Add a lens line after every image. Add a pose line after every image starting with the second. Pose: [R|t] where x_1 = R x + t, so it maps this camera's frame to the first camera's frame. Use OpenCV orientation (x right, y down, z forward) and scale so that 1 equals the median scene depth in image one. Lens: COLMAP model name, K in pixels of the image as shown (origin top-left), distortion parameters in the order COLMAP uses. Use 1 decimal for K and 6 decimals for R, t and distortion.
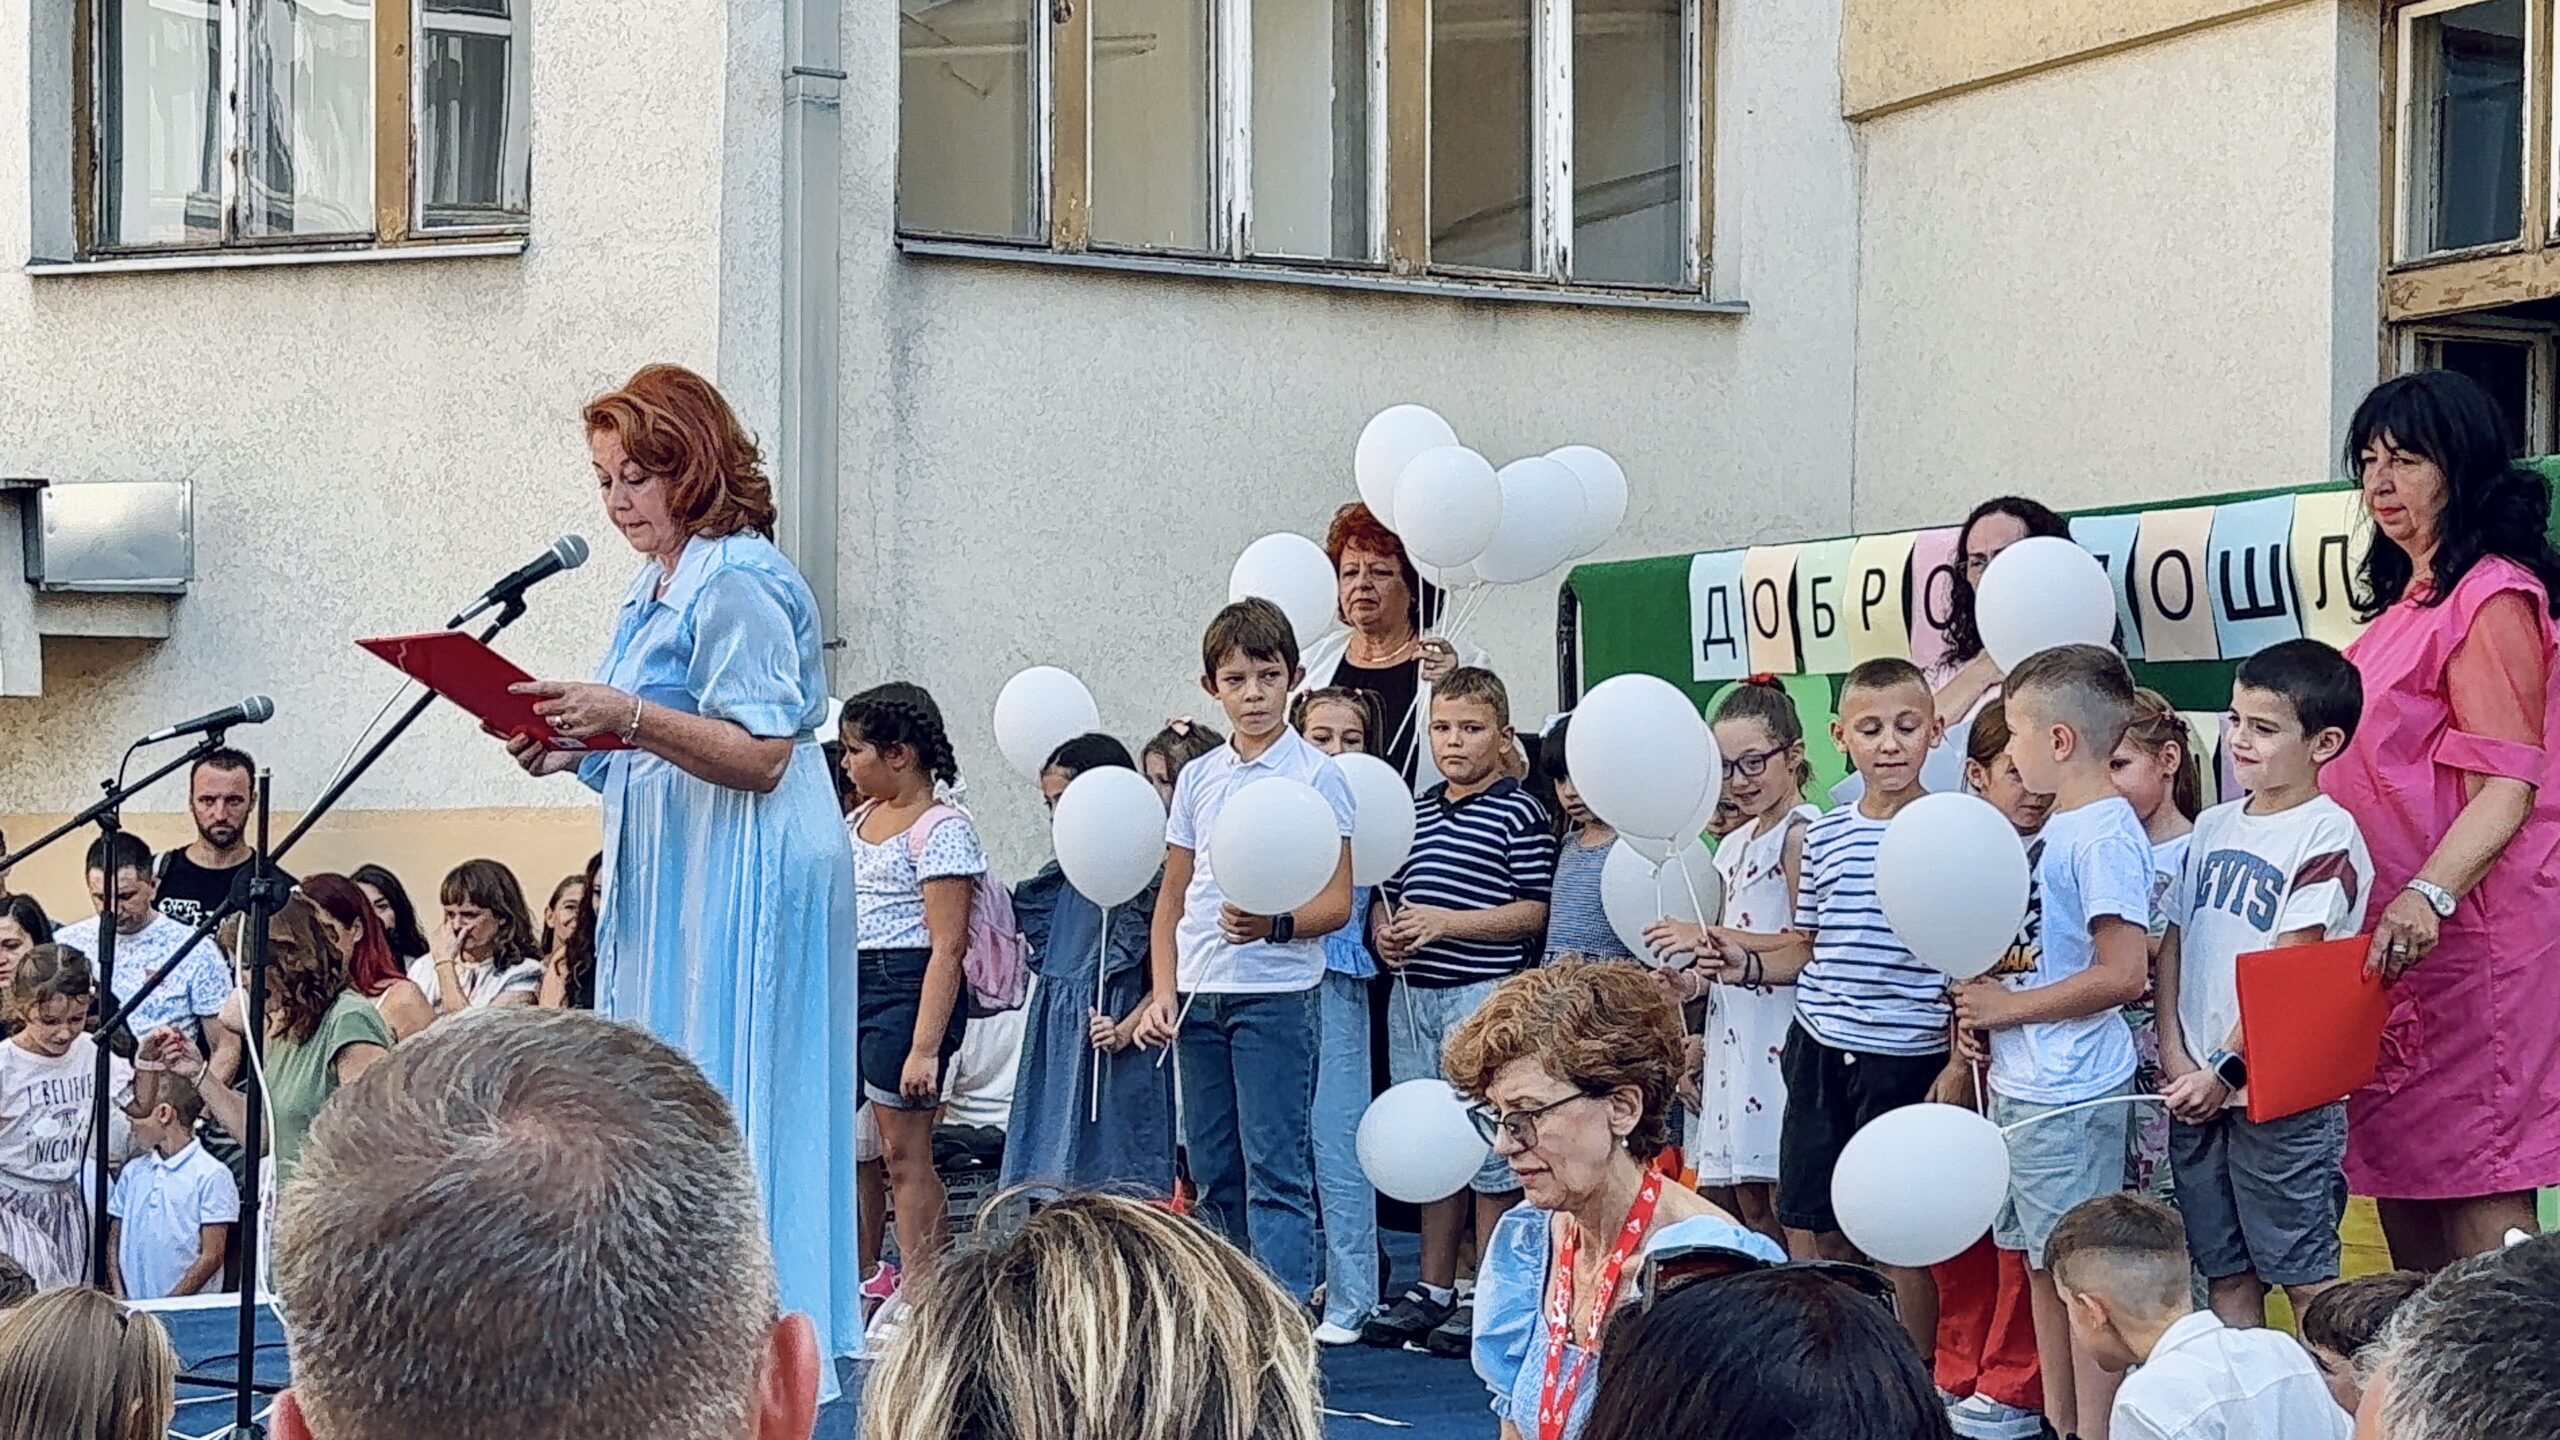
lens RADIAL K [[4002.6, 0, 1280.0], [0, 4002.6, 720.0], [0, 0, 1]] dist [0.001252, -0.008668]
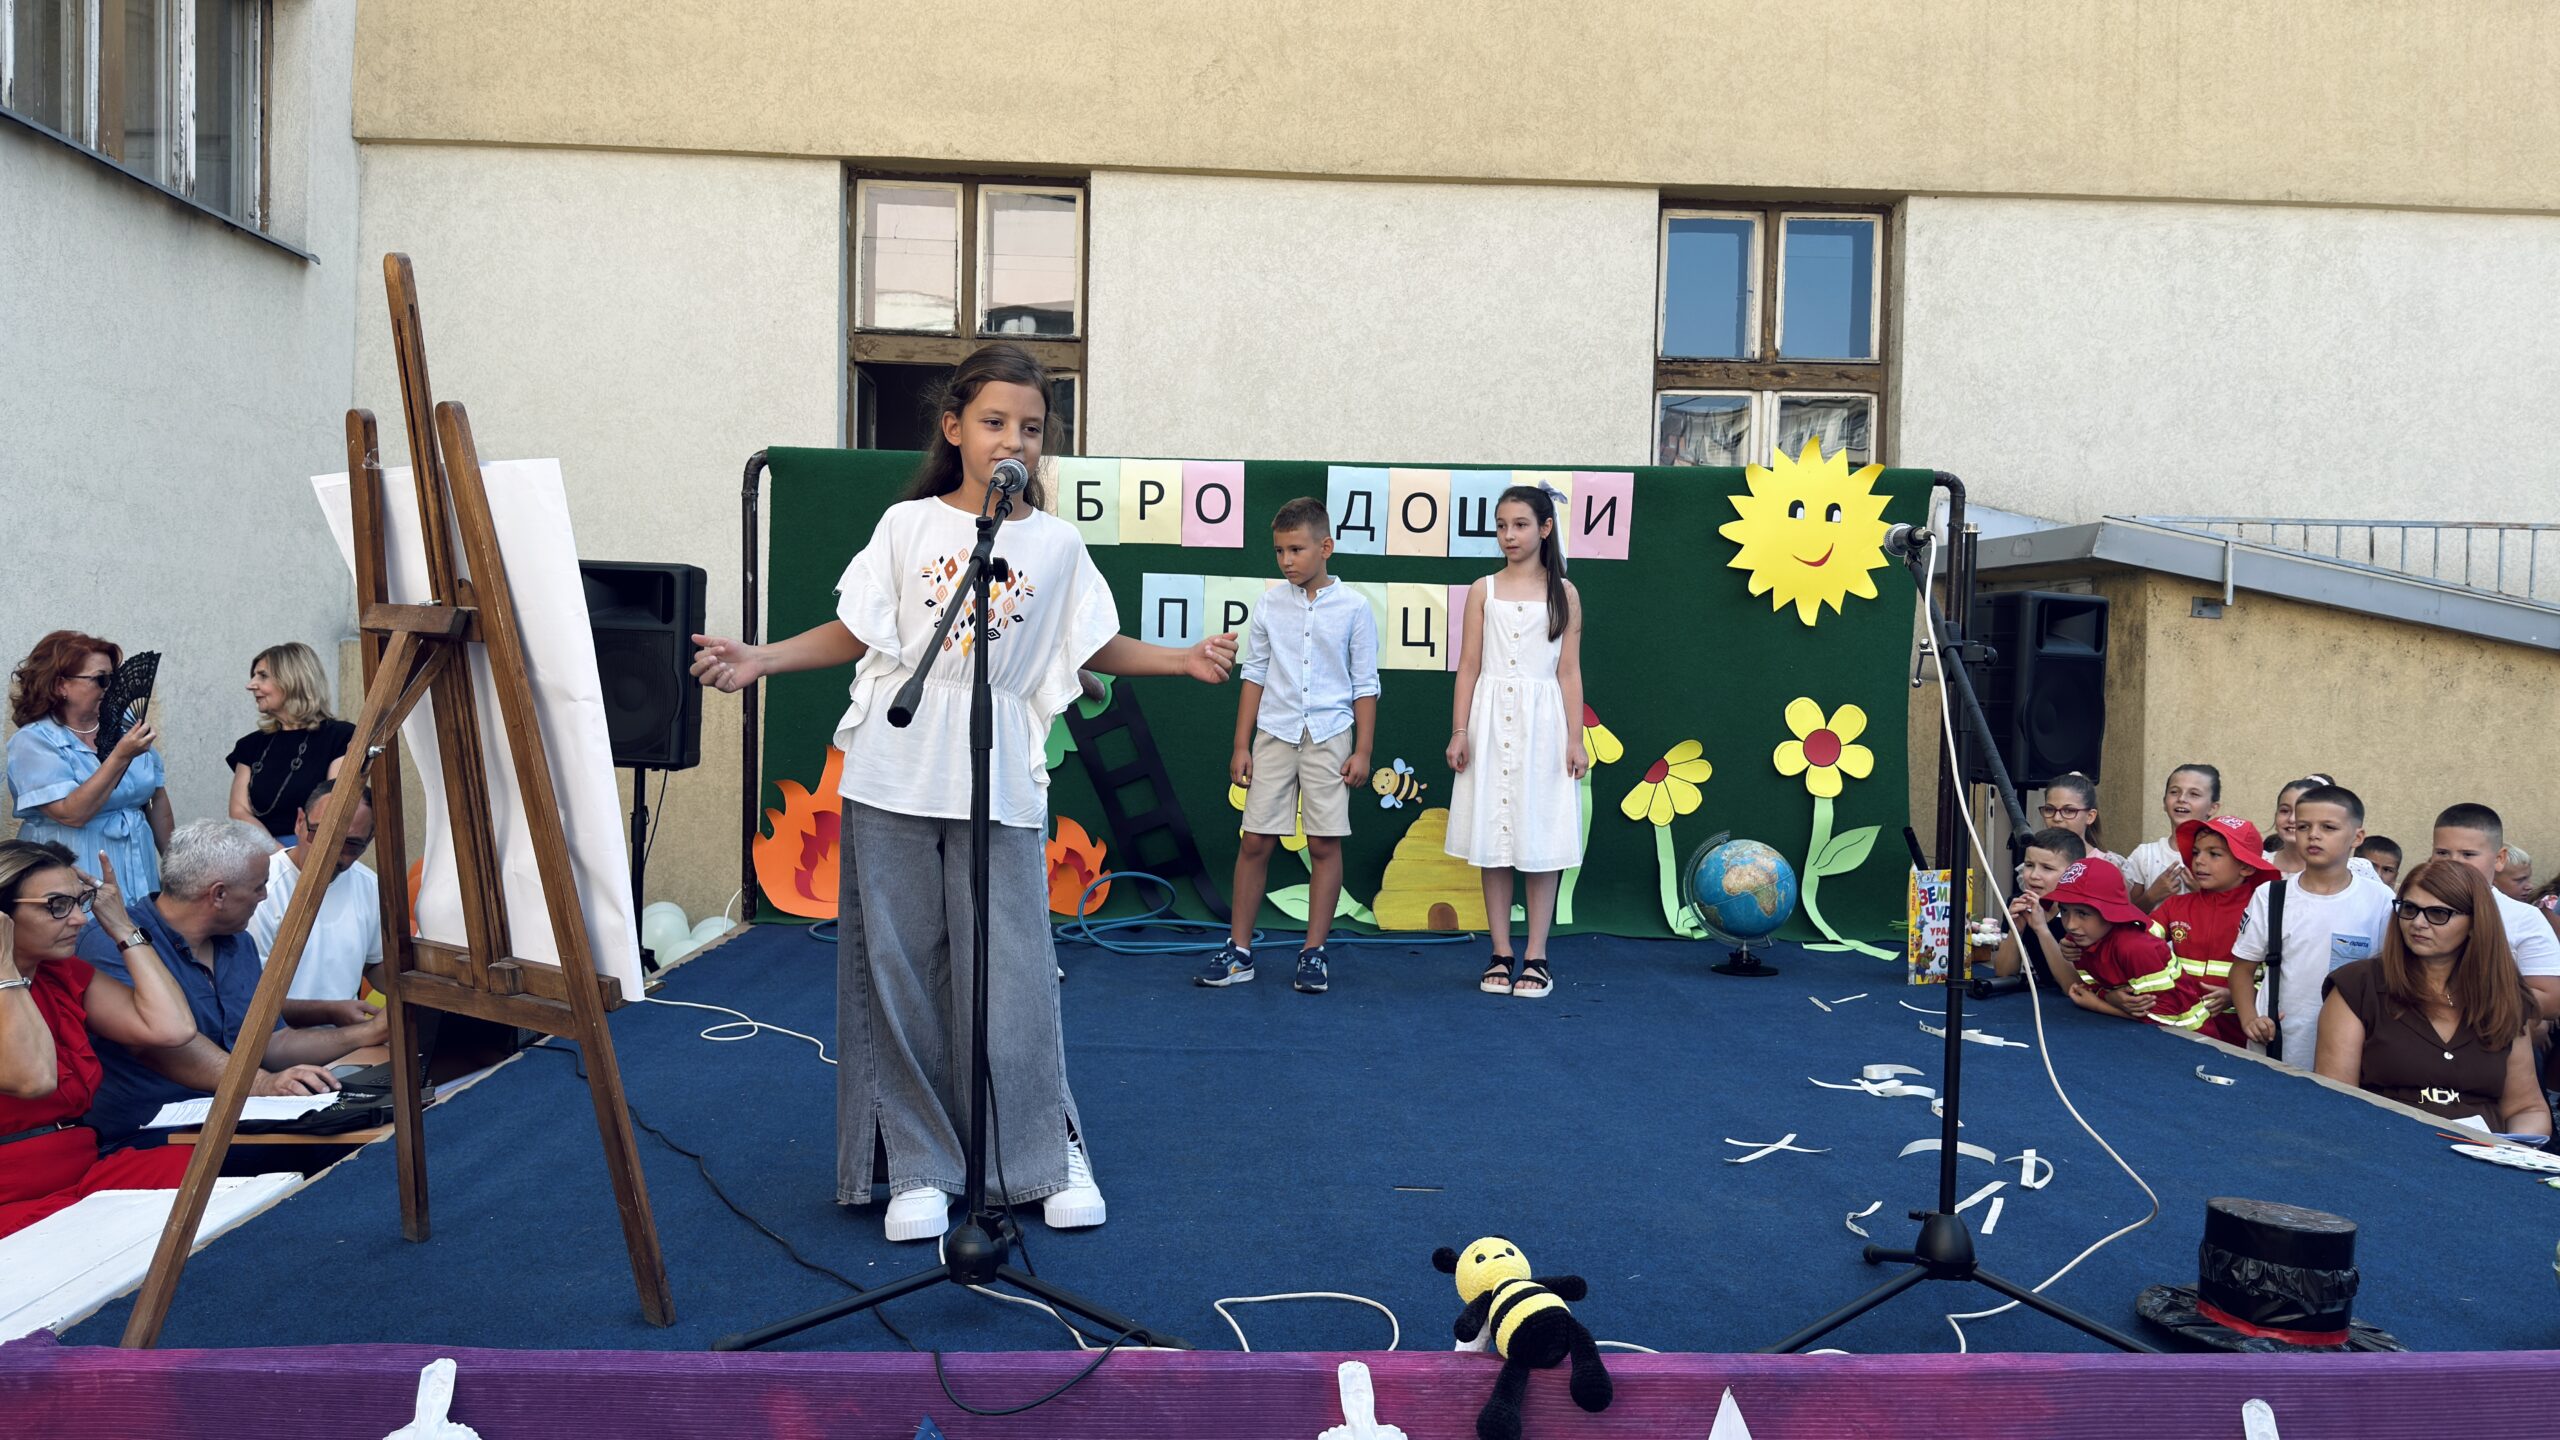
lens RADIAL K [[1755.8, 0, 1276.7], [0, 1755.8, 755.9], [0, 0, 1]] dist [0.085654, -0.119208]
pose [[0.420376, -0.029755, 0.906862, -0.341067], [-0.043931, 0.997623, 0.053097, 0.023163], [-0.906286, -0.062160, 0.418069, 0.480262]]
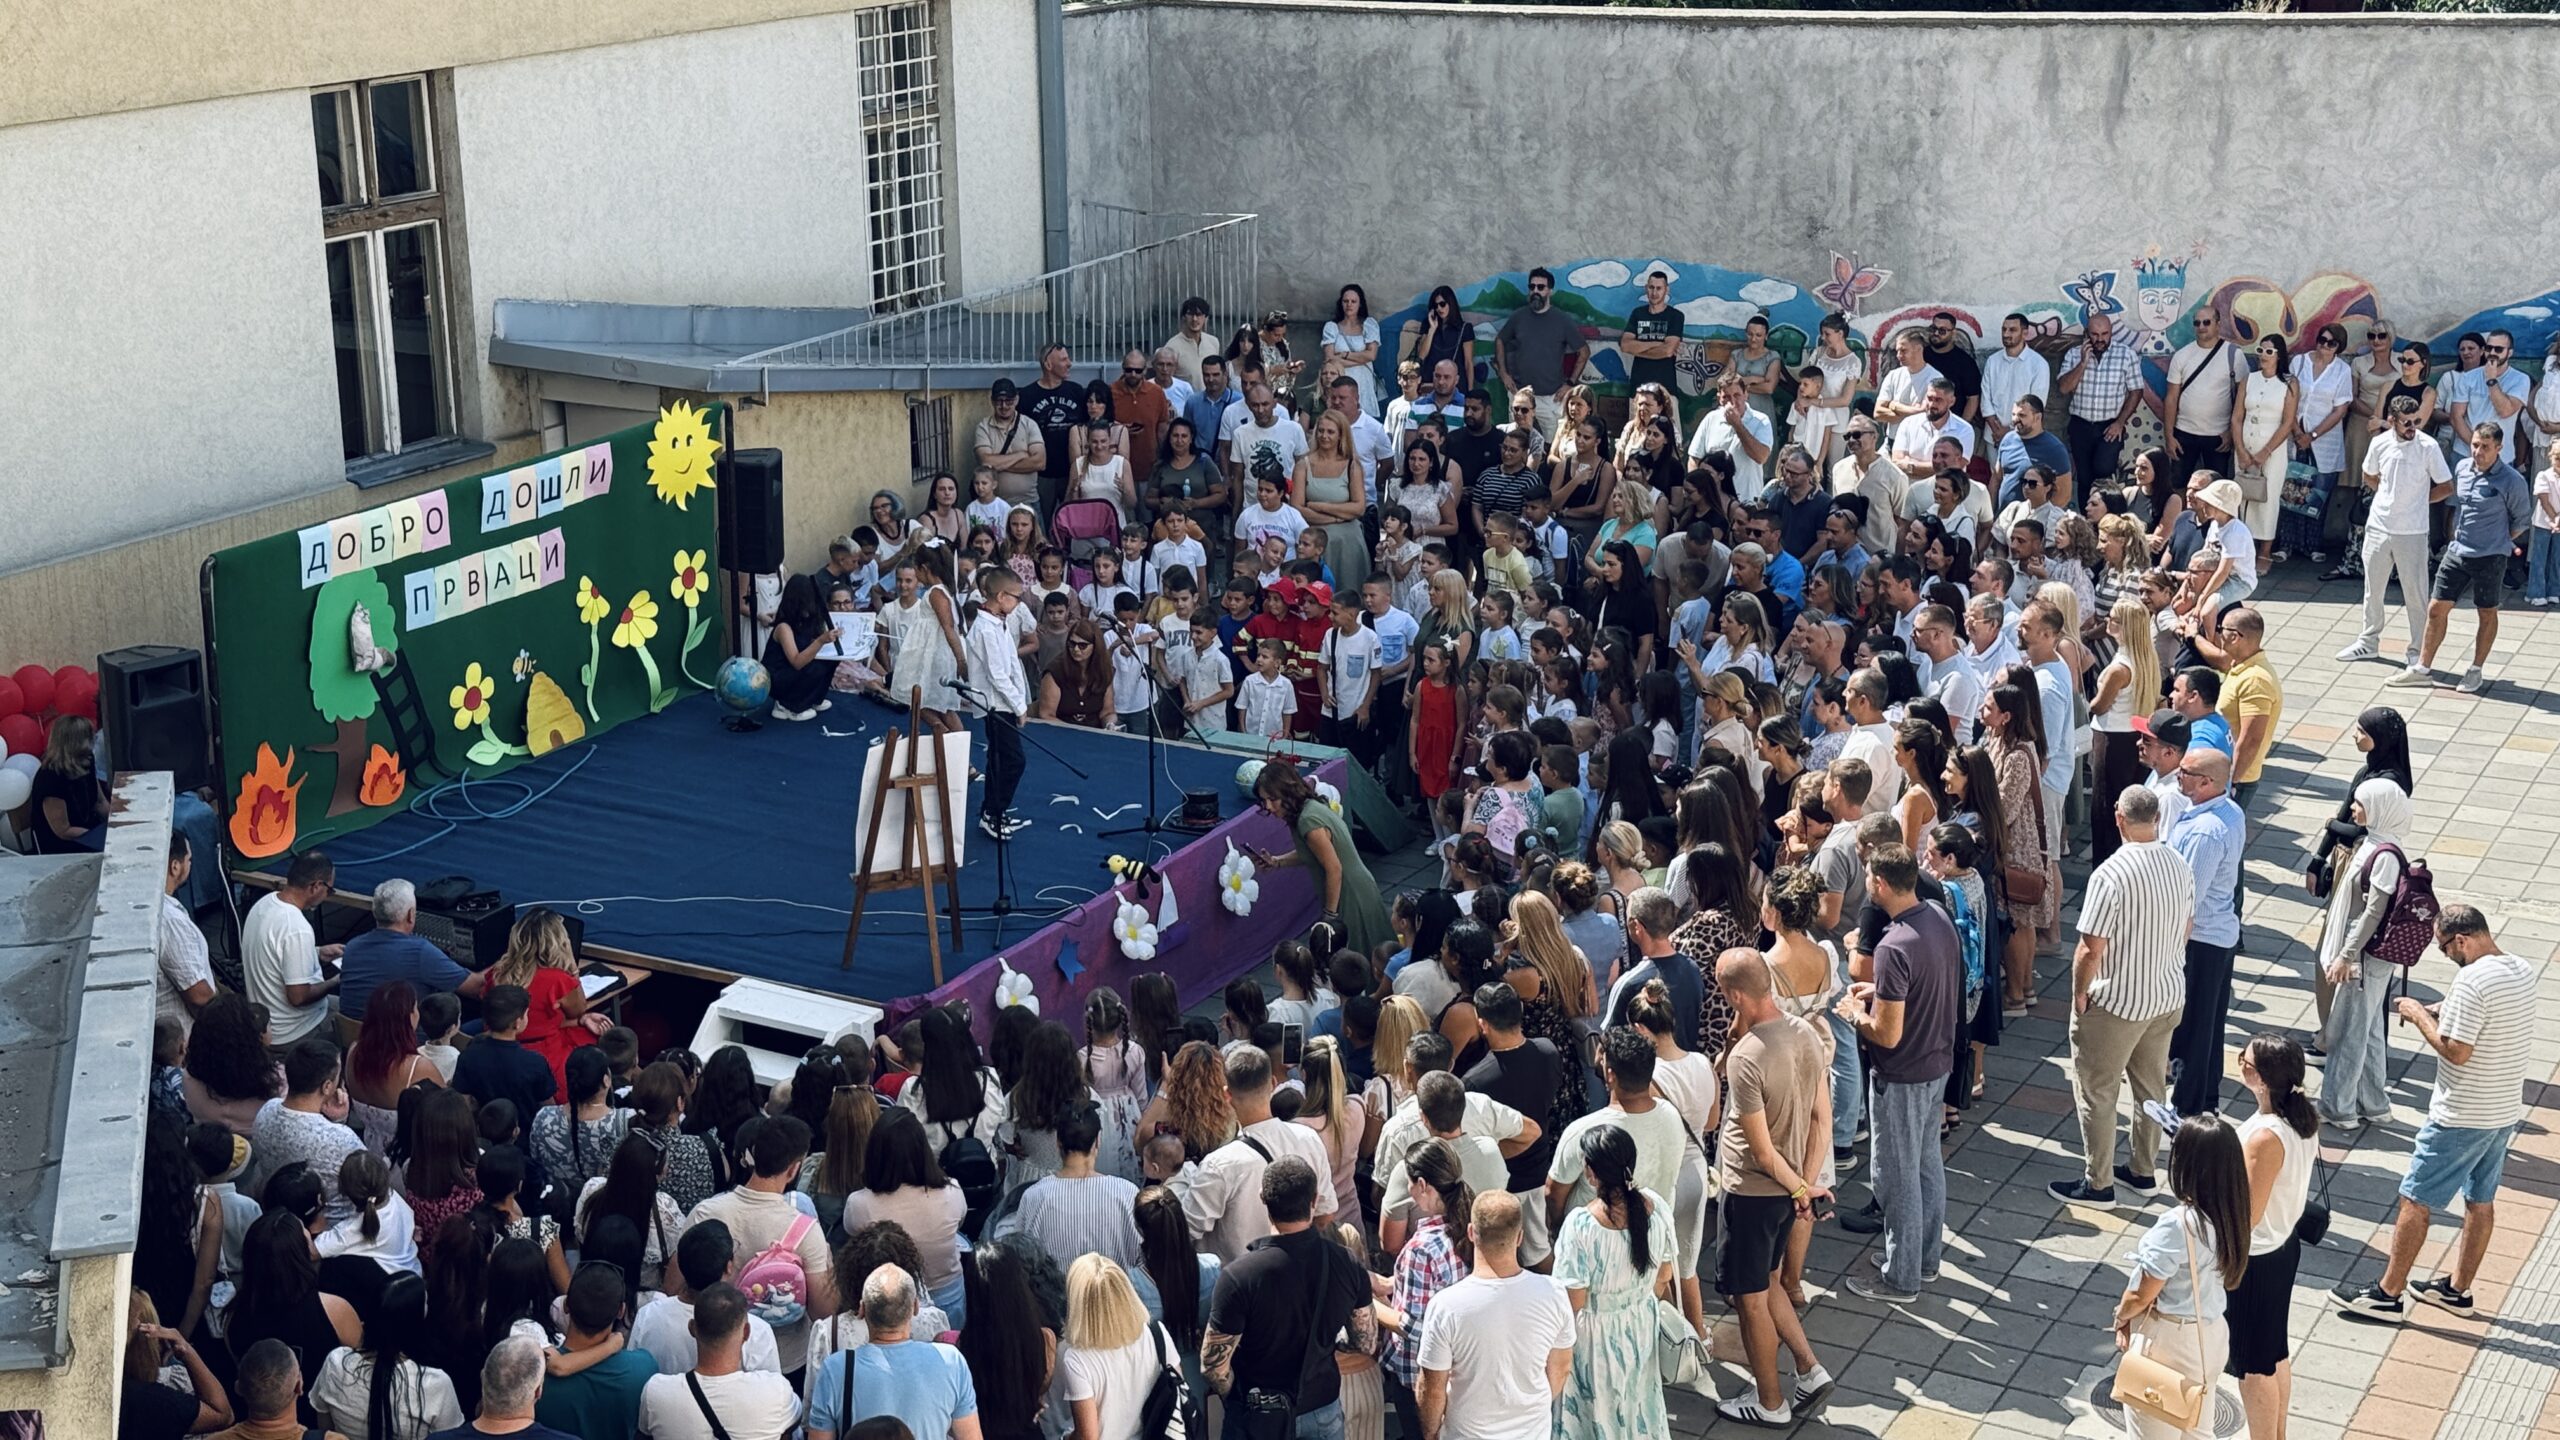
lens RADIAL K [[3654.2, 0, 1280.0], [0, 3654.2, 720.0], [0, 0, 1]] dist [0.141506, -0.030754]
pose [[-0.556371, -0.241363, 0.795107, -1.410057], [-0.021566, 0.960755, 0.276557, -0.396948], [-0.830654, 0.136721, -0.539741, 1.297560]]
